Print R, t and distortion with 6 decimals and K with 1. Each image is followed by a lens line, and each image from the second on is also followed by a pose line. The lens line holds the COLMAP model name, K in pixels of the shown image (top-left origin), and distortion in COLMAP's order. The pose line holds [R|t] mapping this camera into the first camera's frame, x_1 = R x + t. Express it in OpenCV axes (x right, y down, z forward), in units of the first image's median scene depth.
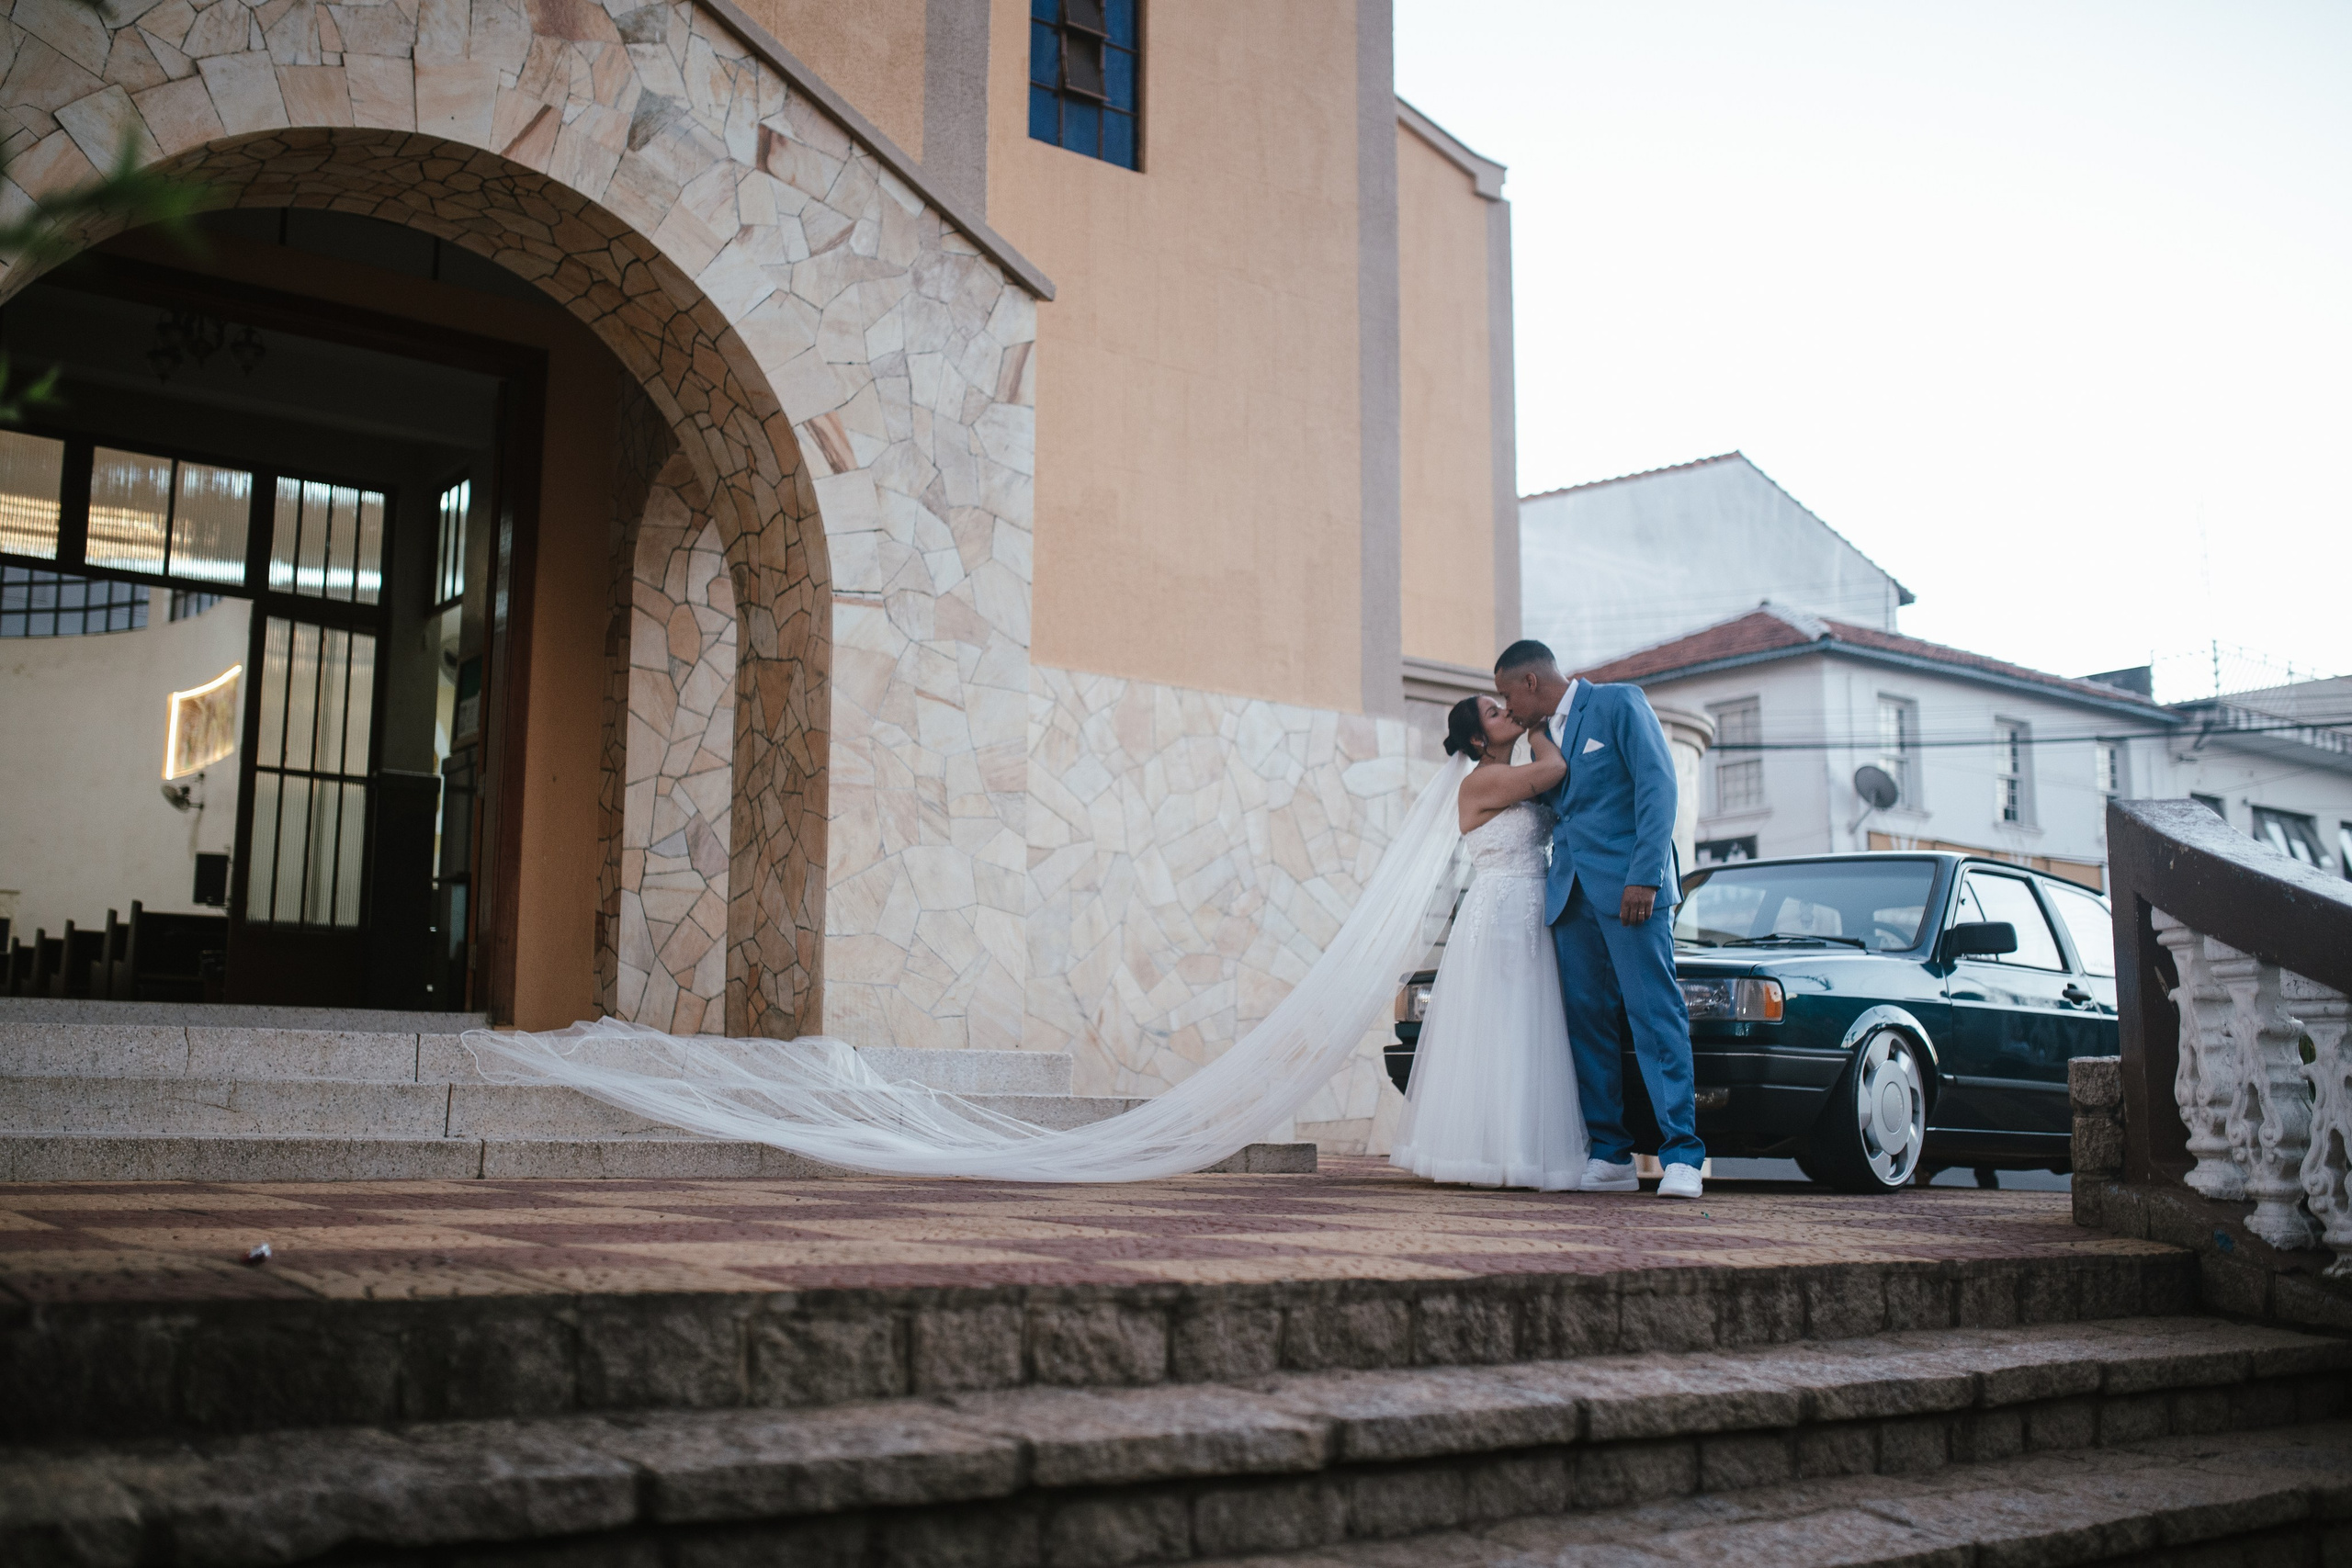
lens RADIAL K [[2256.7, 0, 1176.7], [0, 2256.7, 781.0], [0, 0, 1]] dist [-0.063936, 0.104505]
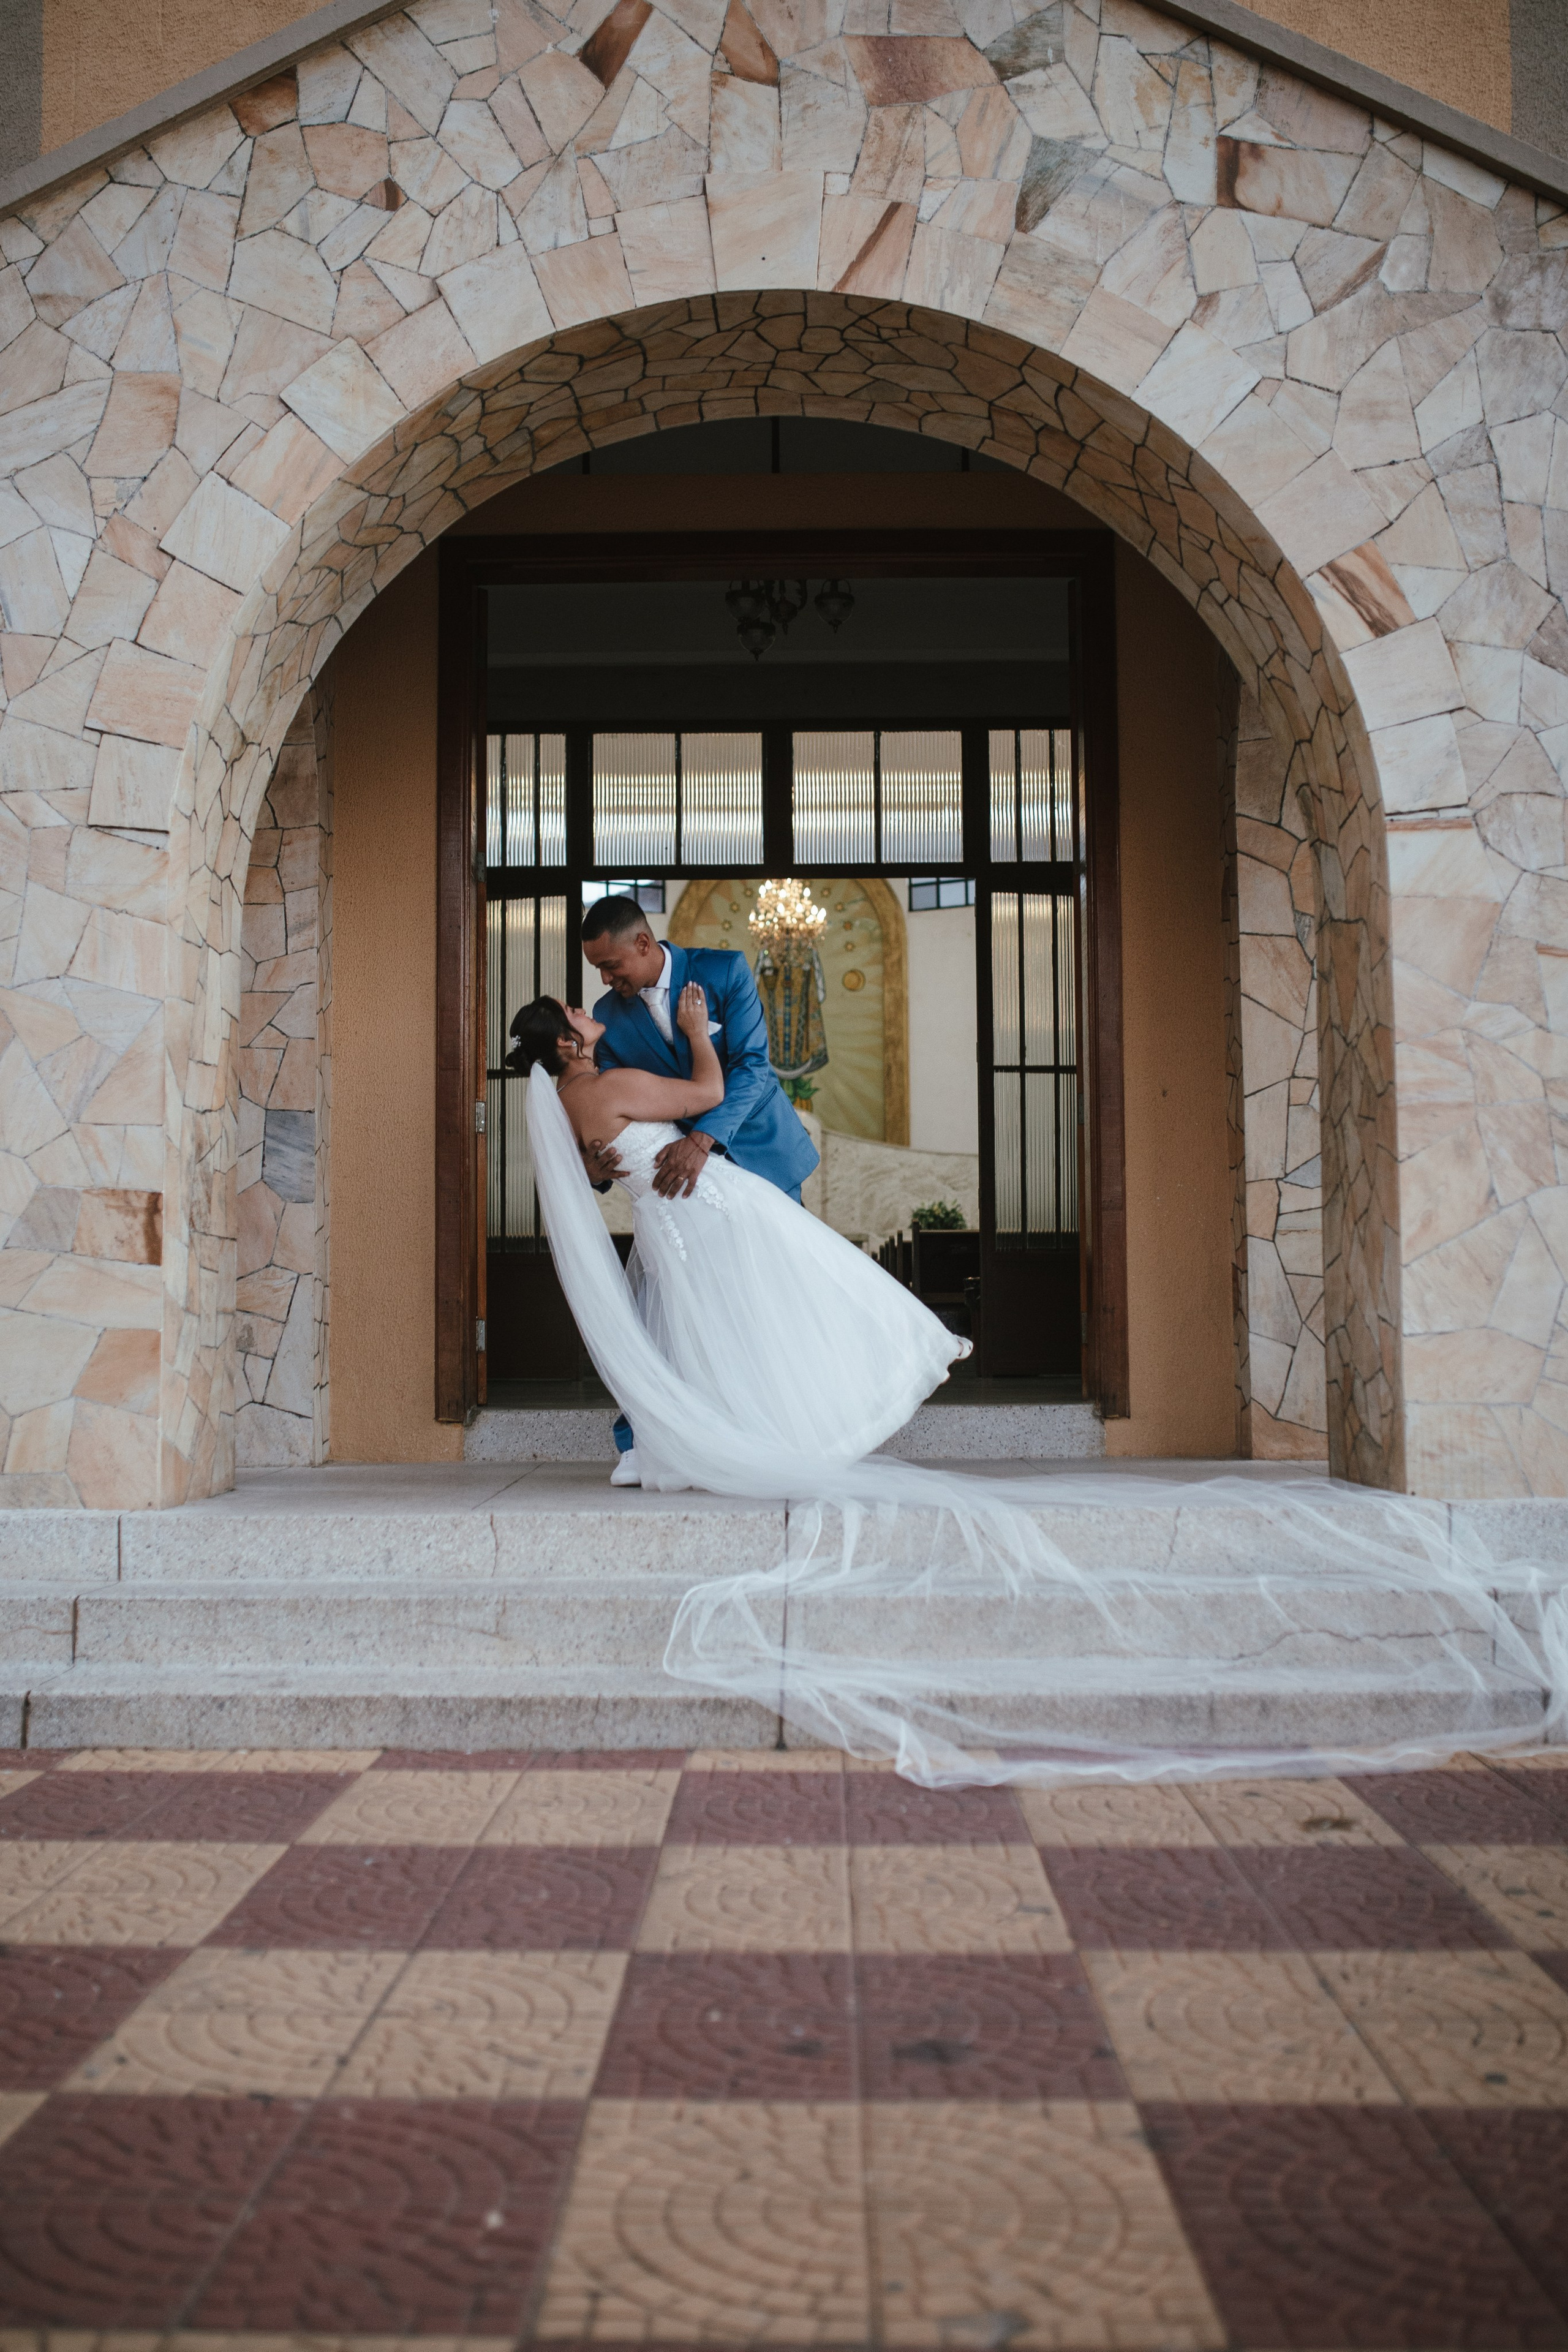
lens RADIAL K [[2366.3, 0, 739.4], [0, 2366.3, 1180.2], [0, 0, 1]] dist [-0.068884, 0.114220]
pose [[0.788467, -0.051205, -0.612942, 0.111567], [0.105706, 0.992983, 0.053022, -0.032795], [0.605926, -0.106598, 0.788347, 0.311345]]
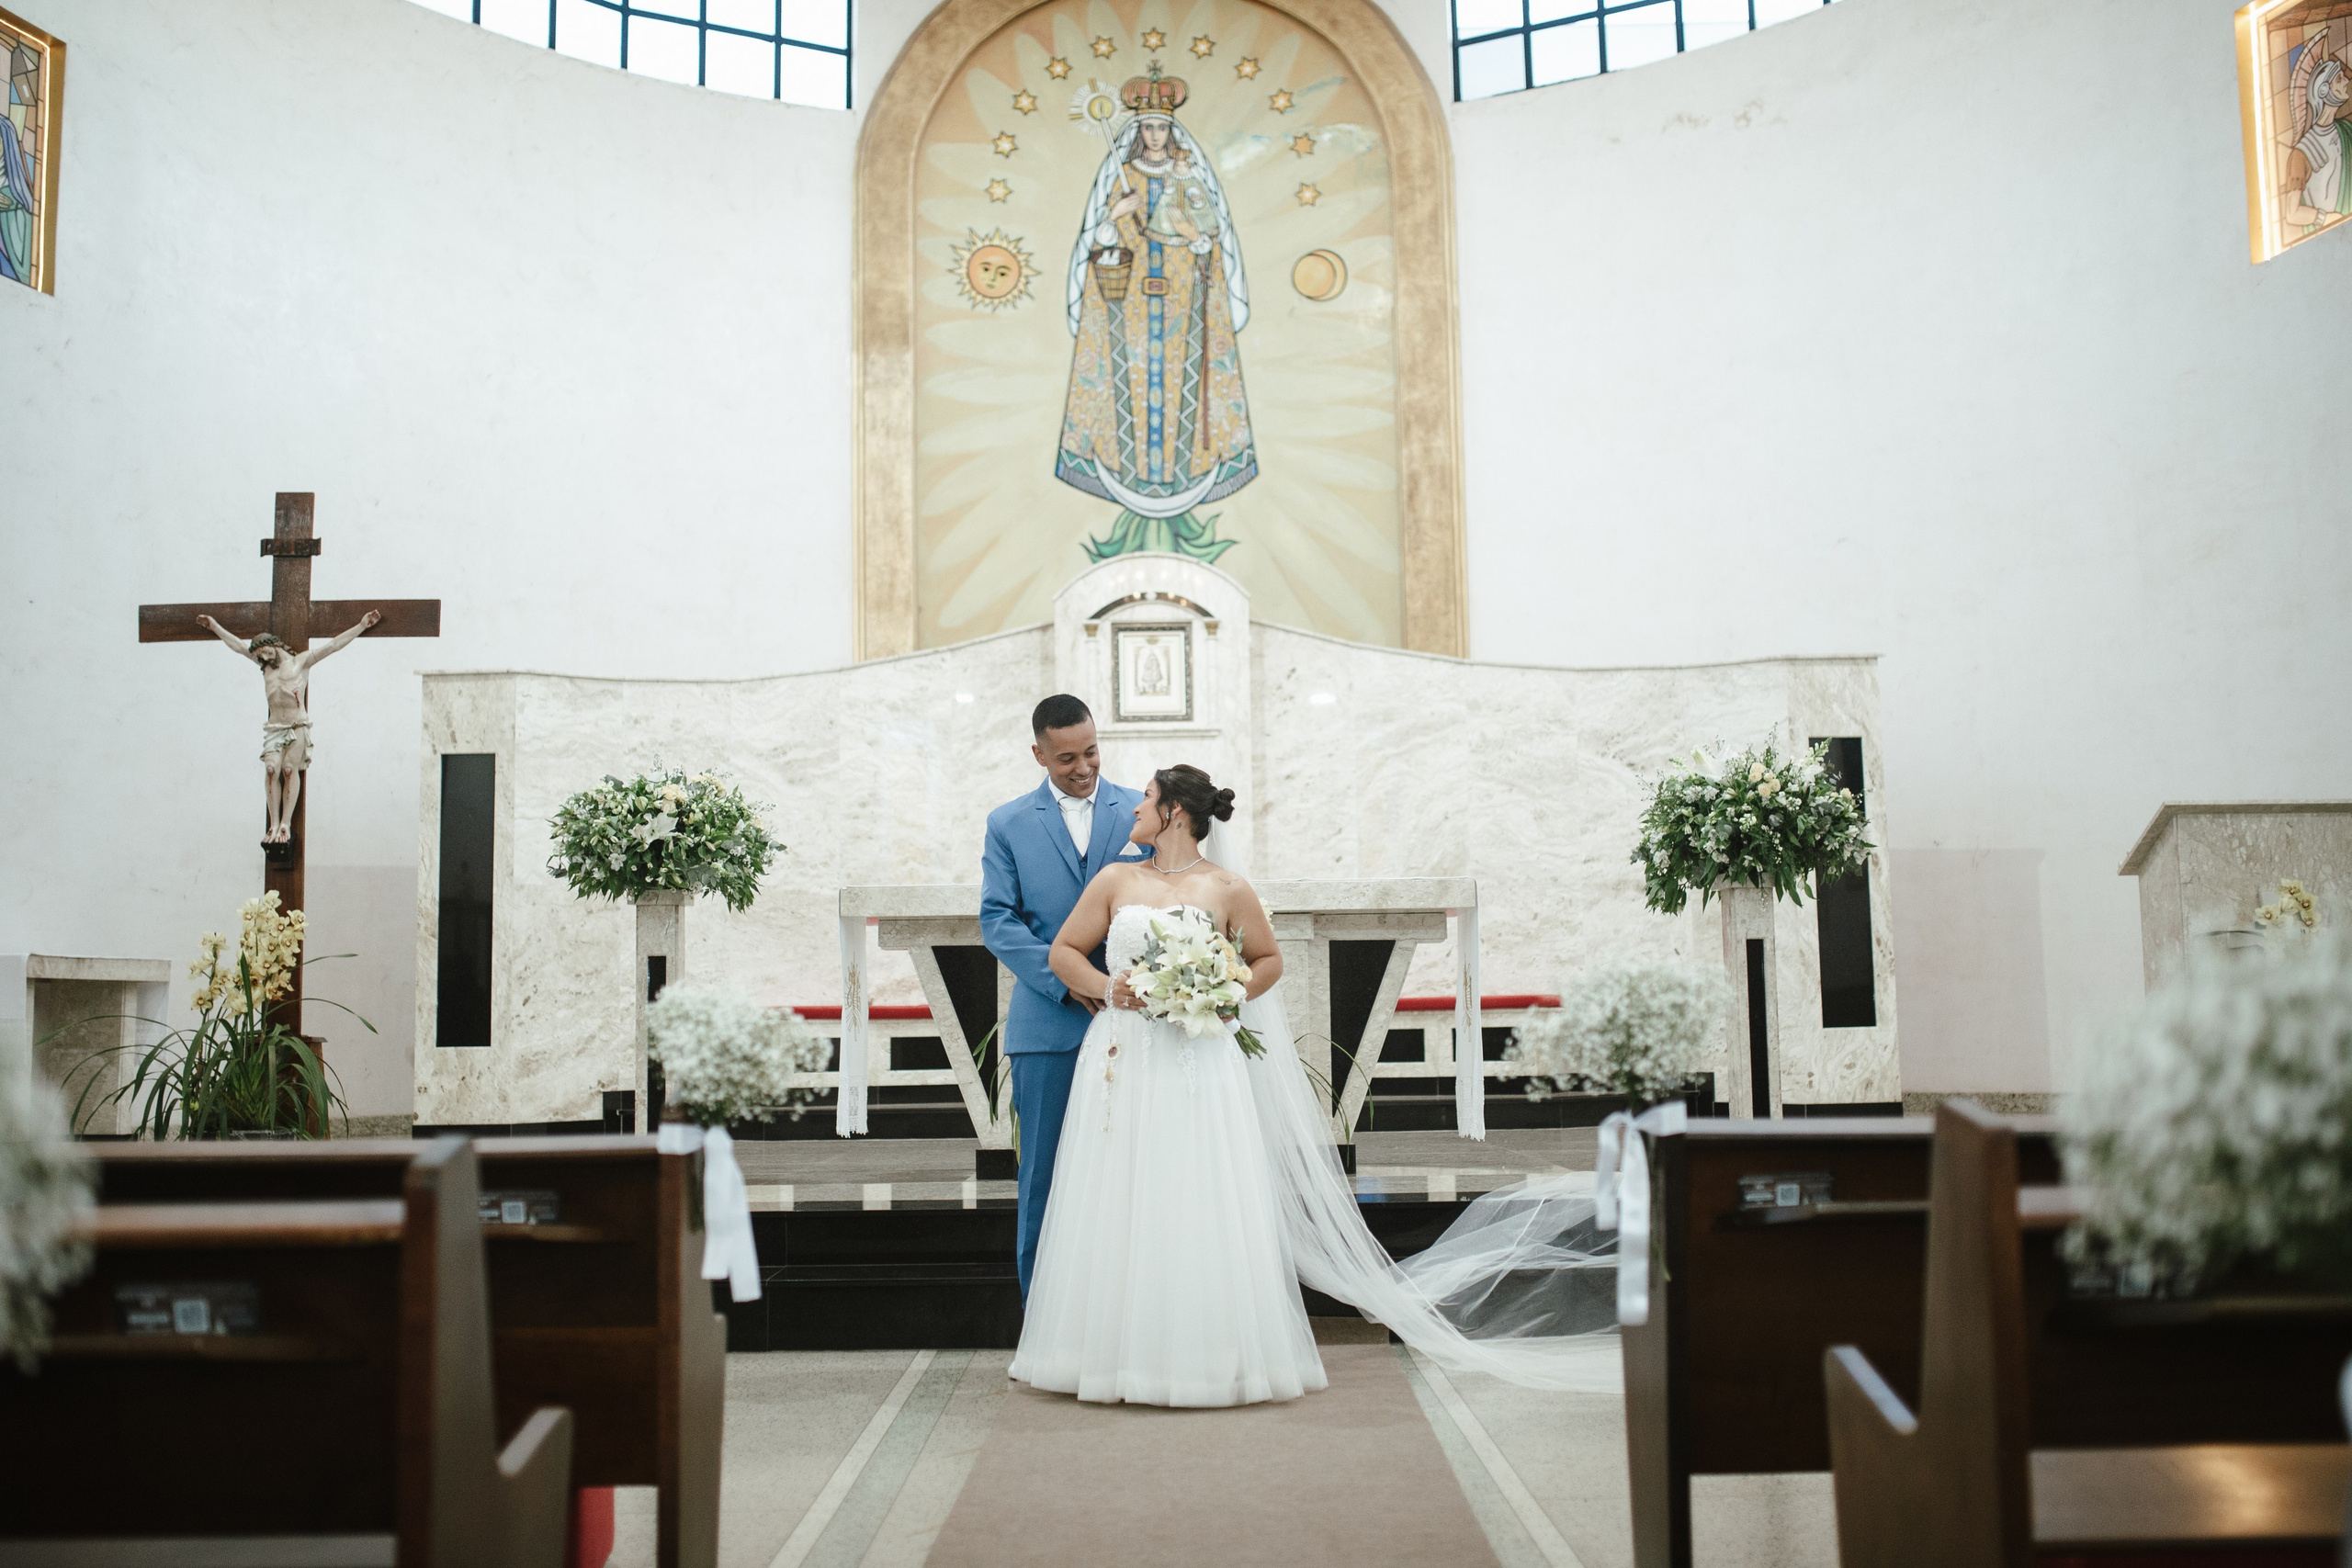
lens RADIAL K [[2256.7, 0, 1176.7], [0, 2256.7, 781.0], [0, 0, 1]] dist [-0.063936, 0.104505]
pose [[0.806074, -0.081851, -0.586128, -1.536534], [0.111513, 0.993656, 0.014597, 0.197173], [0.581214, -0.077127, 0.810087, 2.502152]]
